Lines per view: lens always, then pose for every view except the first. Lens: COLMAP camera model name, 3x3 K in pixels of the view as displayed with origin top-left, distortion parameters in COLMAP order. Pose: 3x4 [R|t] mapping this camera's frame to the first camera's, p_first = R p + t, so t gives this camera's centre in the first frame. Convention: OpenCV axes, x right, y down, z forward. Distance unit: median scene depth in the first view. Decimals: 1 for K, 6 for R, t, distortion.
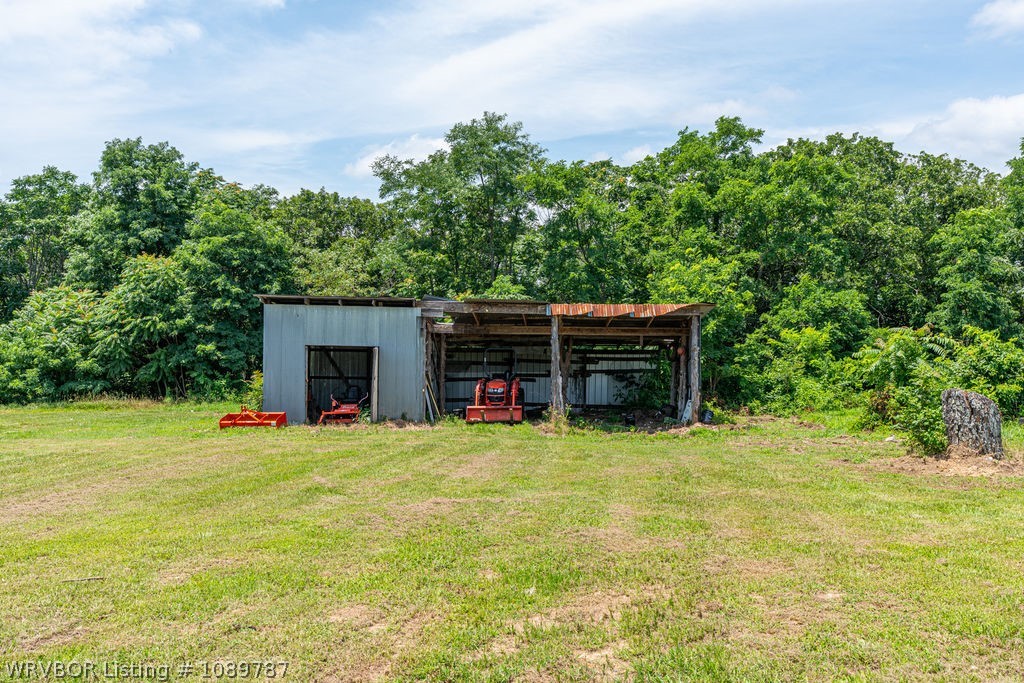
lens RADIAL K [[848.5, 0, 512.4], [0, 848.5, 370.5], [0, 0, 1]] dist [-0.001272, 0.007608]
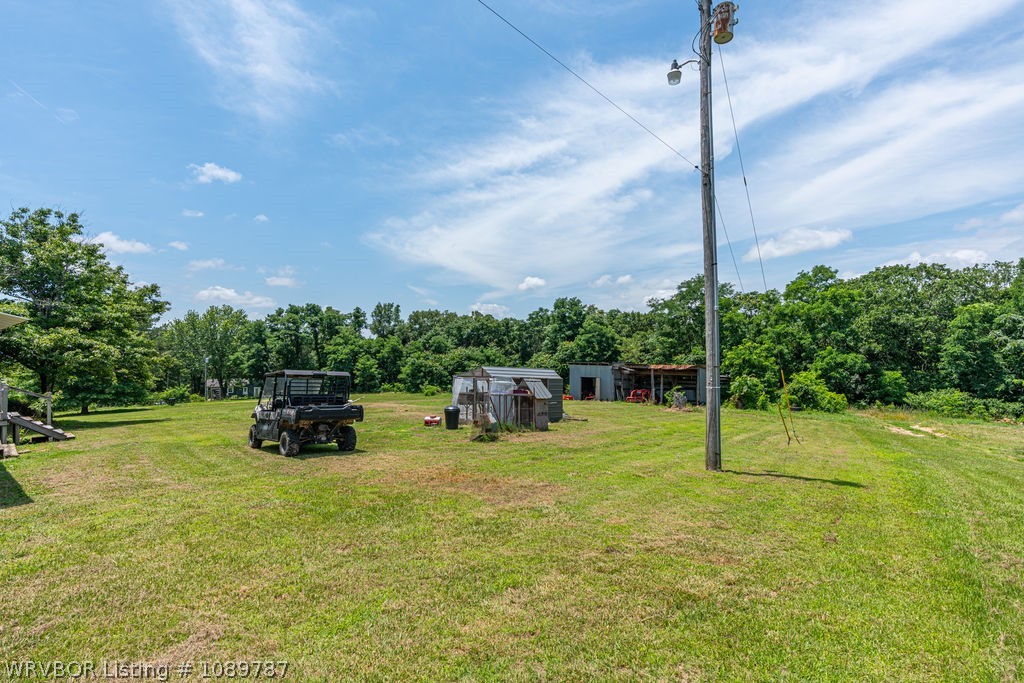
lens RADIAL K [[506.8, 0, 511.7], [0, 506.8, 355.6], [0, 0, 1]] dist [0.000166, -0.000018]
pose [[0.813592, -0.008464, -0.581375, 0.355786], [-0.026719, 0.998294, -0.051924, -0.001278], [0.580822, 0.057778, 0.811977, -0.398274]]
